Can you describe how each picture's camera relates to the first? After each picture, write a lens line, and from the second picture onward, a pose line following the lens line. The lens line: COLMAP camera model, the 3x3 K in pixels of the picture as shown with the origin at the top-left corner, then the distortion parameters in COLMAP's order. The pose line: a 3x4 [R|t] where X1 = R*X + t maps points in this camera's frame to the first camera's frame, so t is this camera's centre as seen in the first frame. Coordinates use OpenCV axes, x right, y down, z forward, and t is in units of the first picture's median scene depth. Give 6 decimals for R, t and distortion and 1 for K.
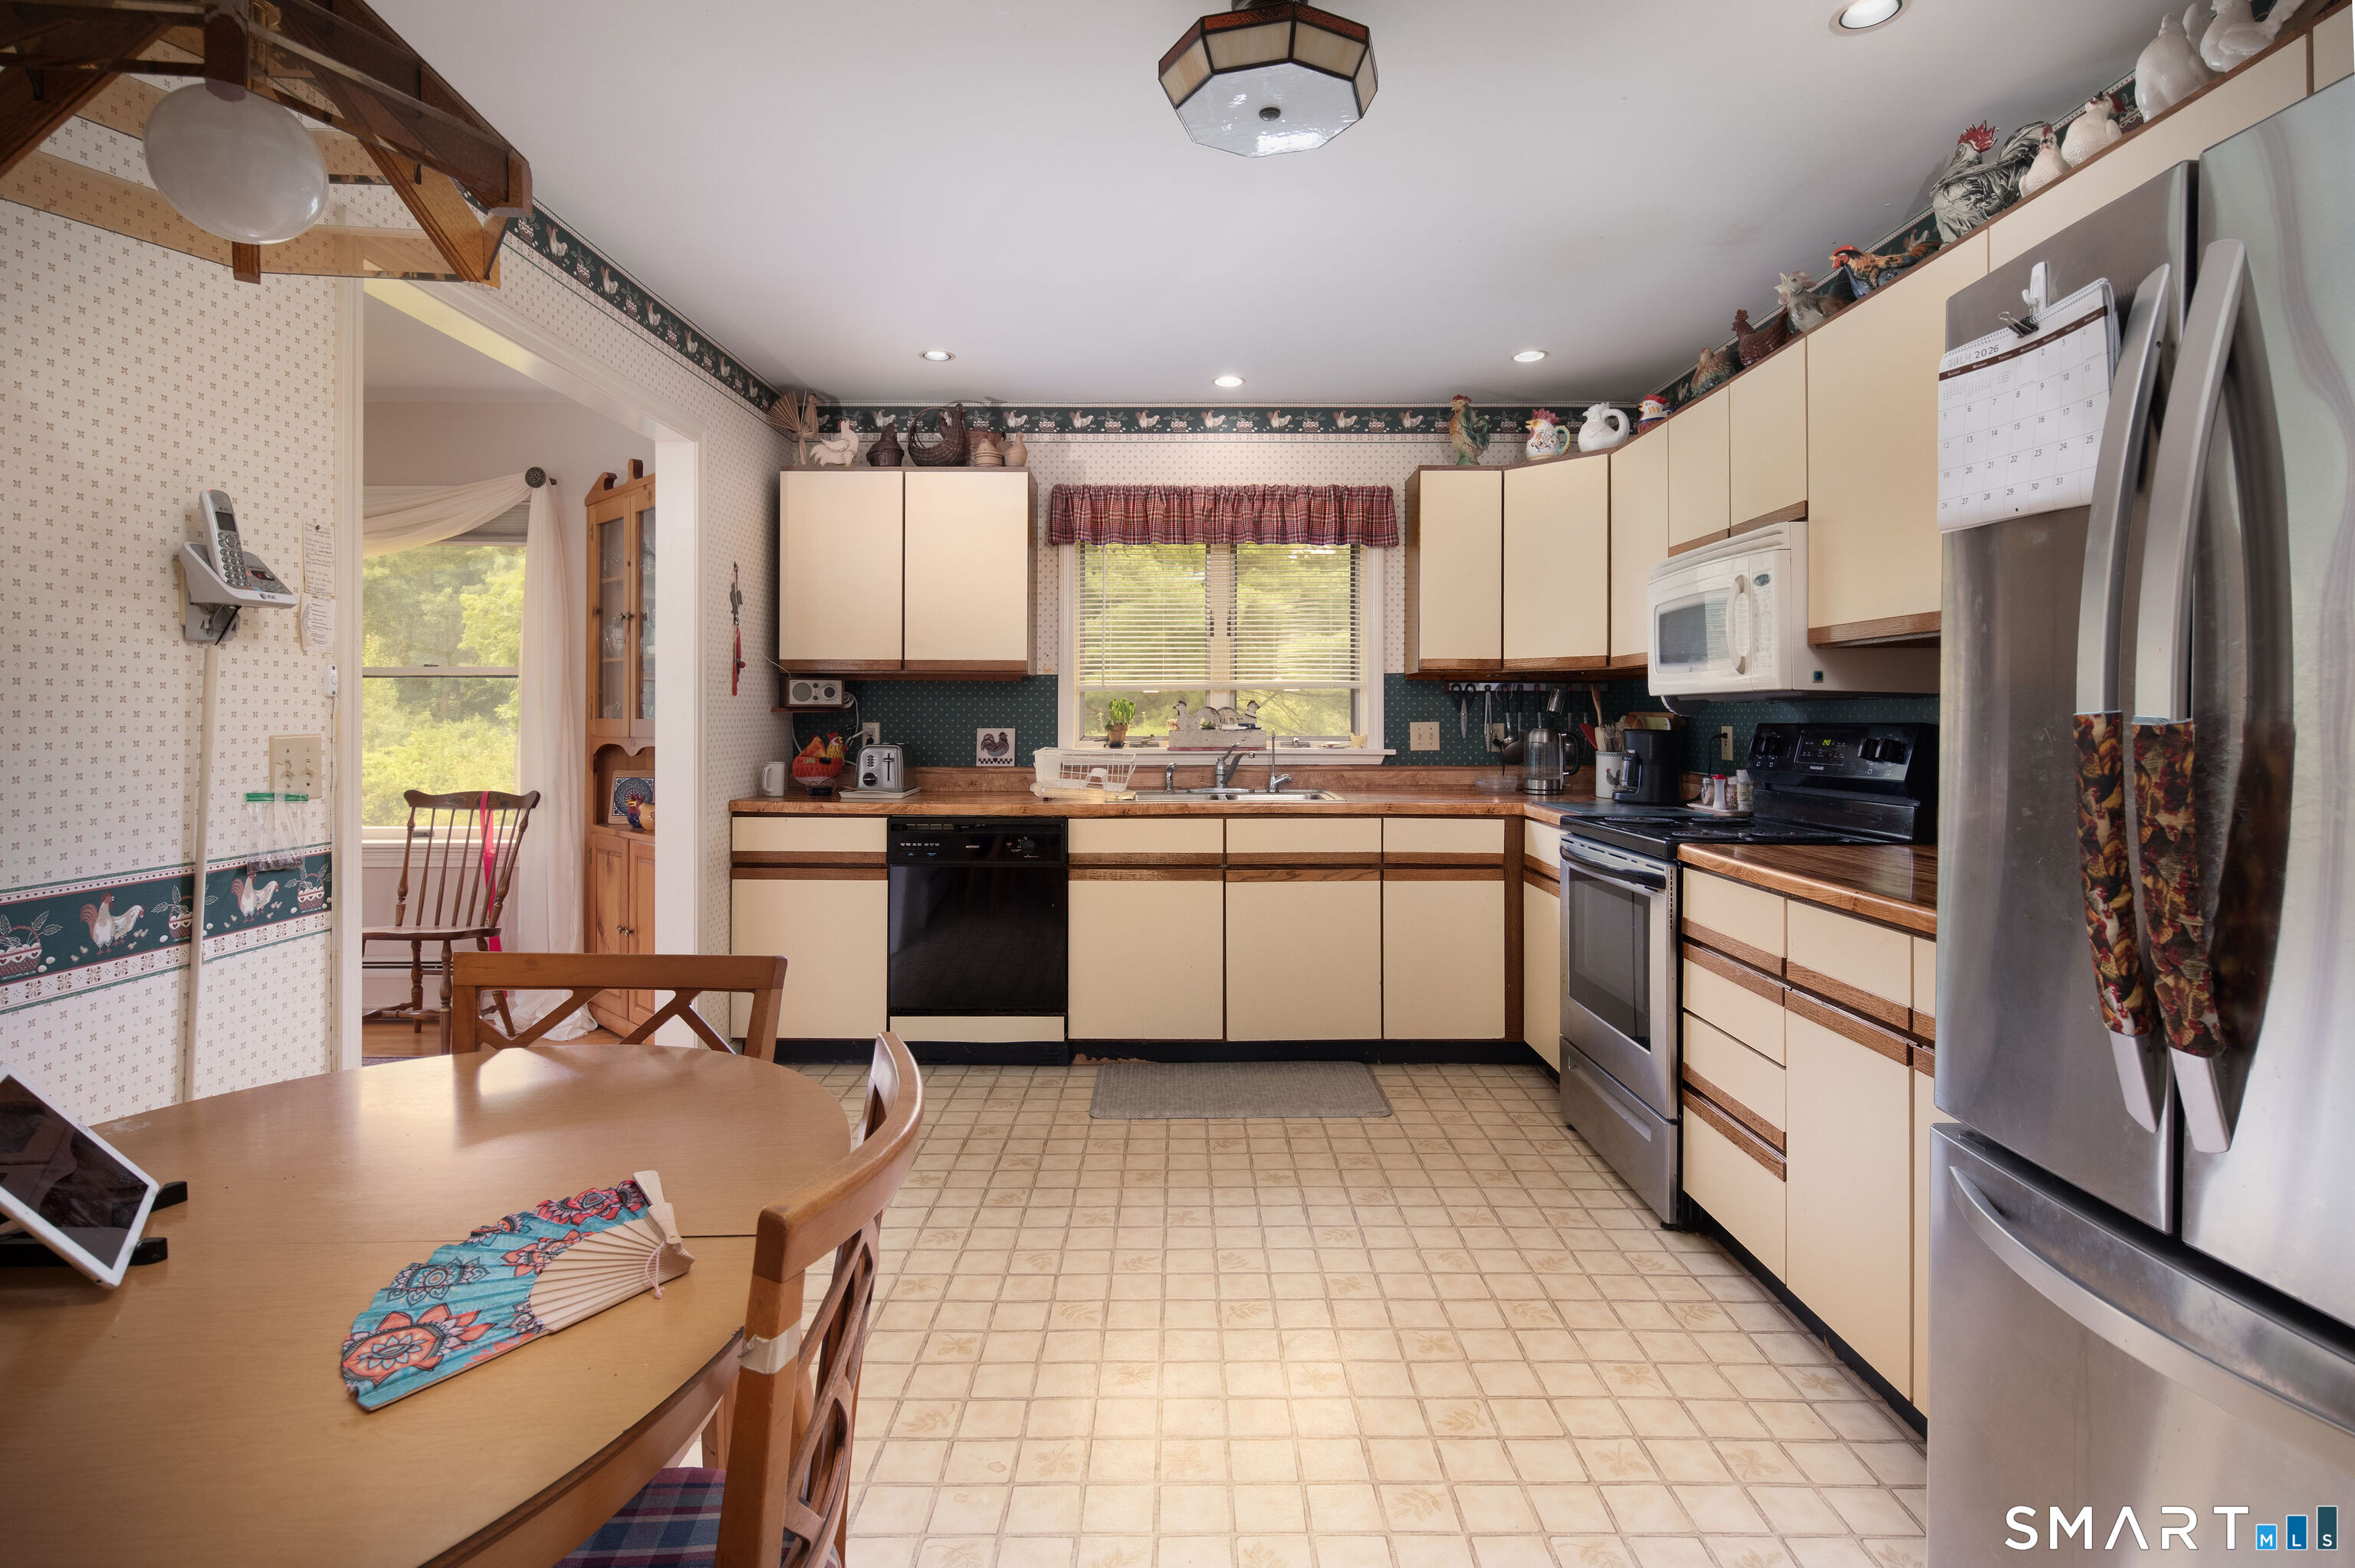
lens RADIAL K [[962.9, 0, 1019.4], [0, 962.9, 710.3], [0, 0, 1]] dist [-0.009196, -0.000038]
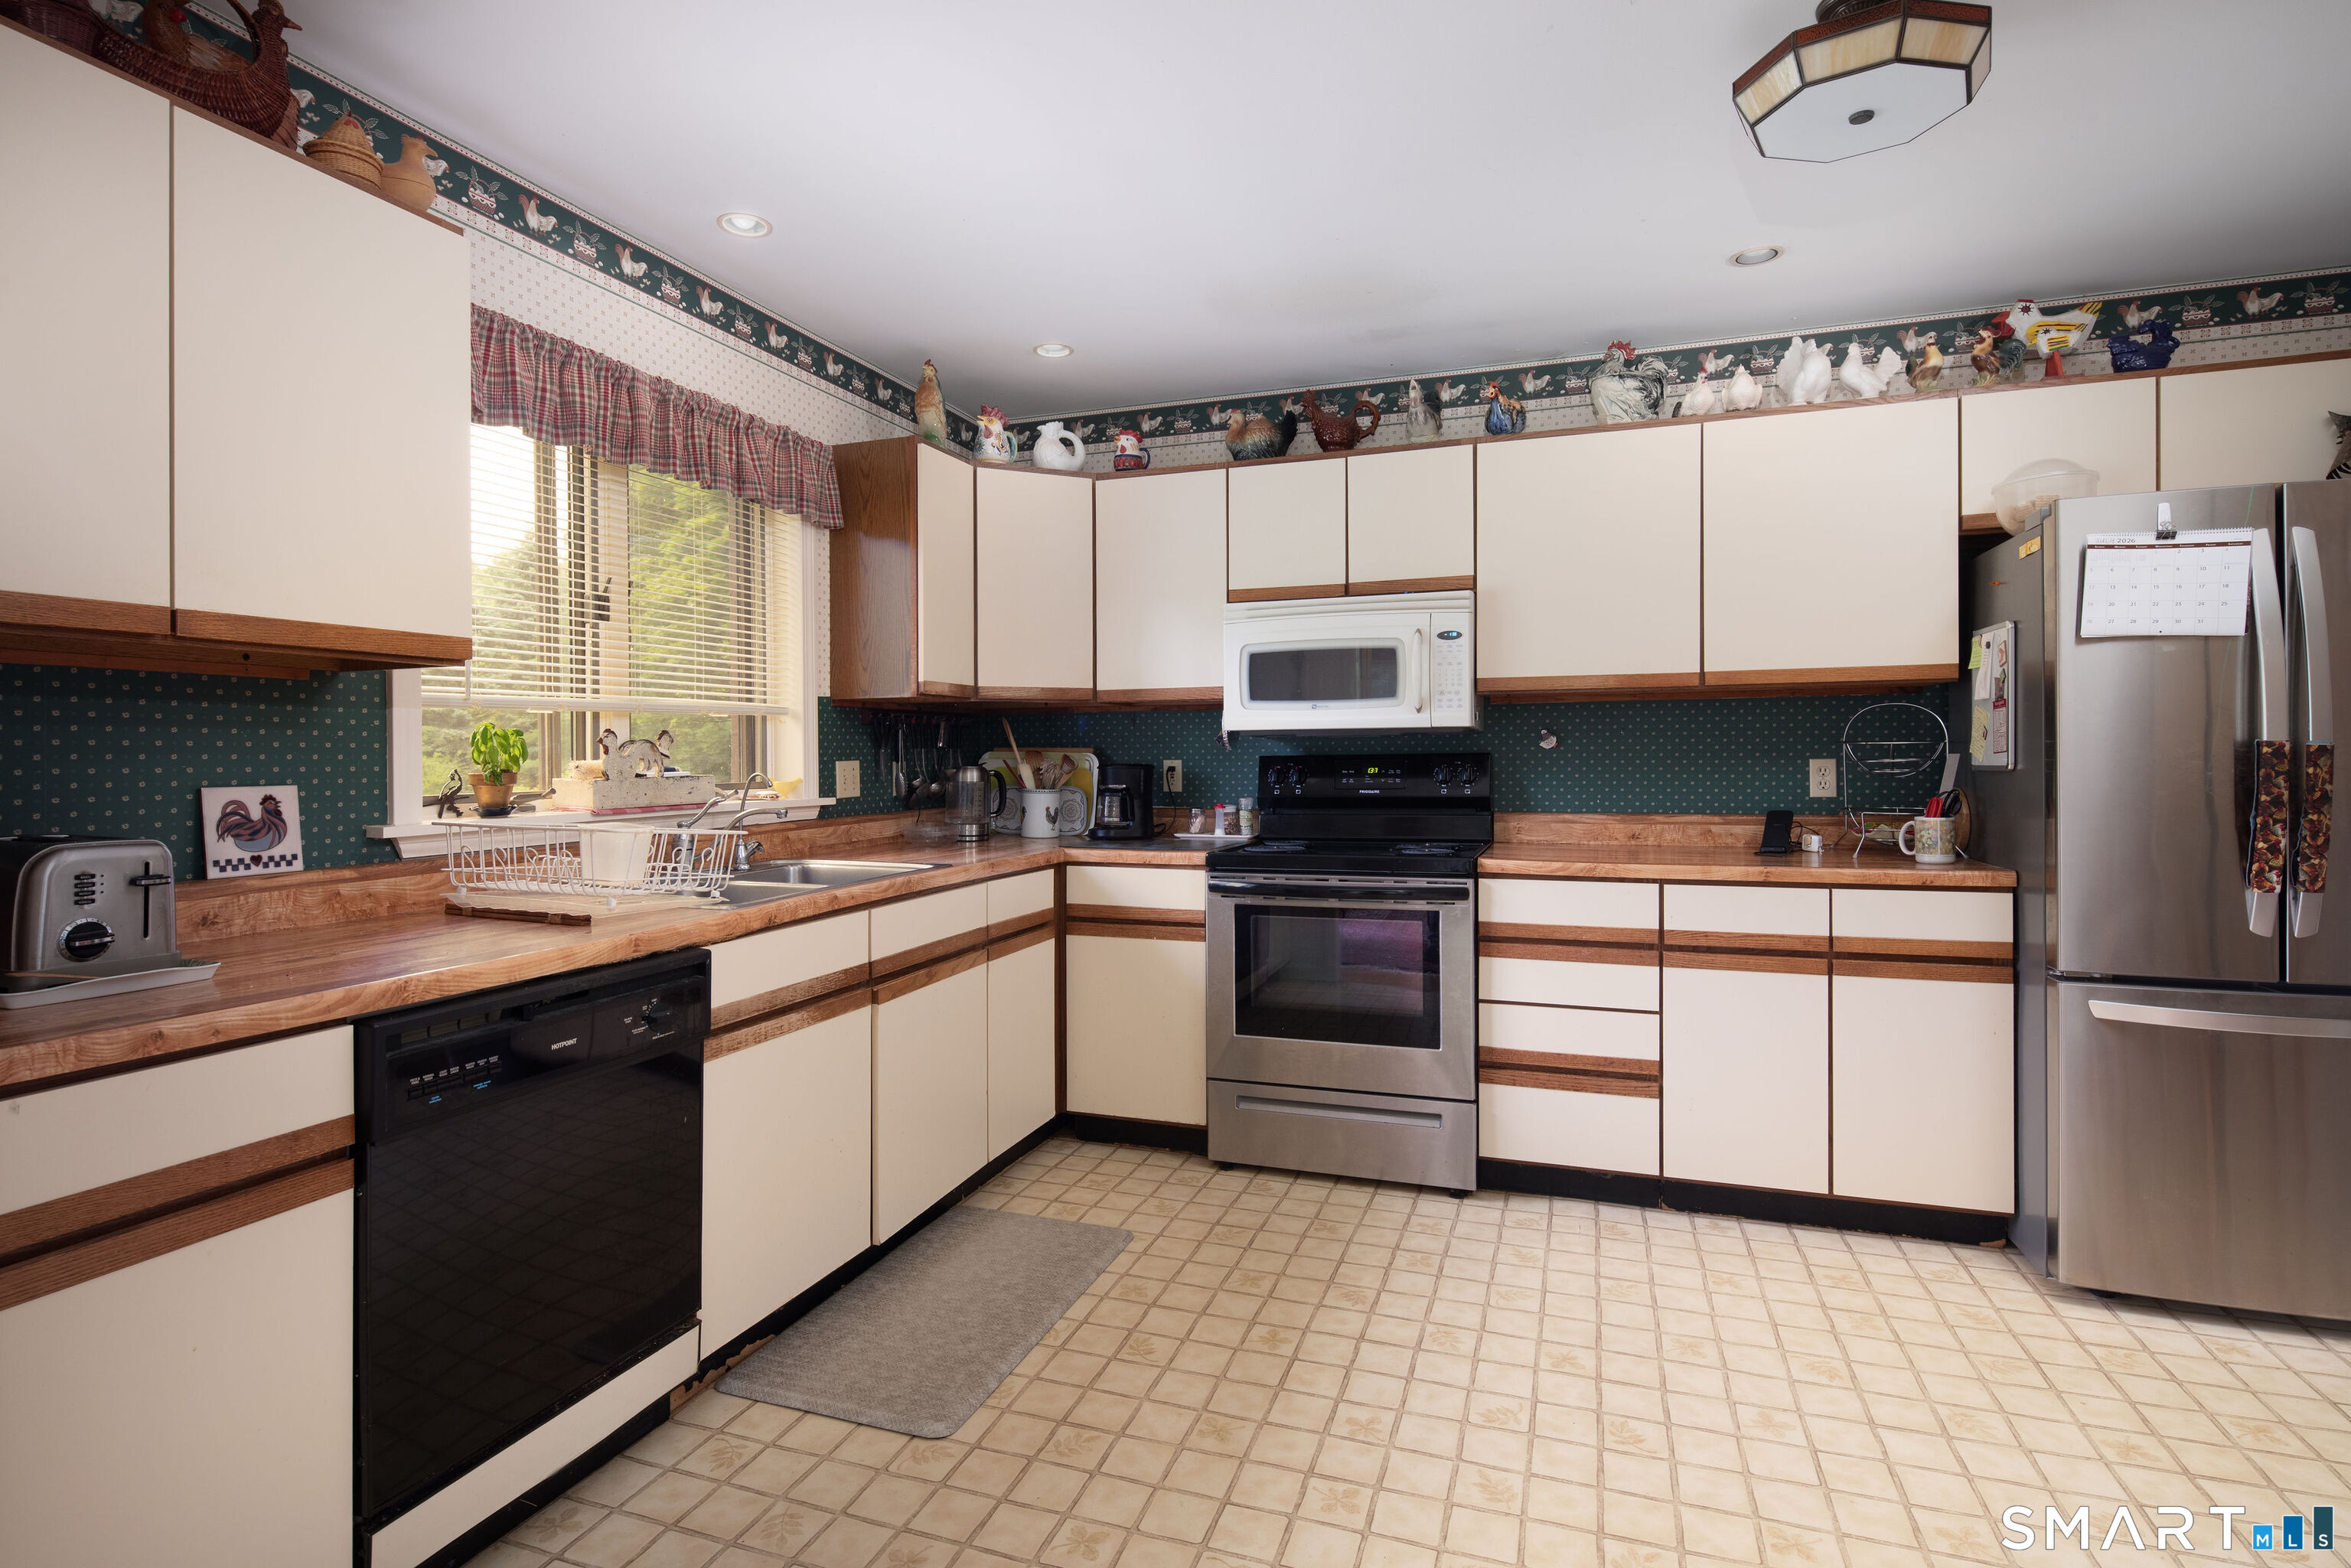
lens RADIAL K [[1147.0, 0, 1178.7], [0, 1147.0, 763.3], [0, 0, 1]] dist [-0.000291, -0.000246]
pose [[0.339595, -0.013088, 0.940481, -0.399196], [0.003460, 0.999914, 0.012665, 0.003379], [-0.940565, -0.001047, 0.339611, 0.476151]]
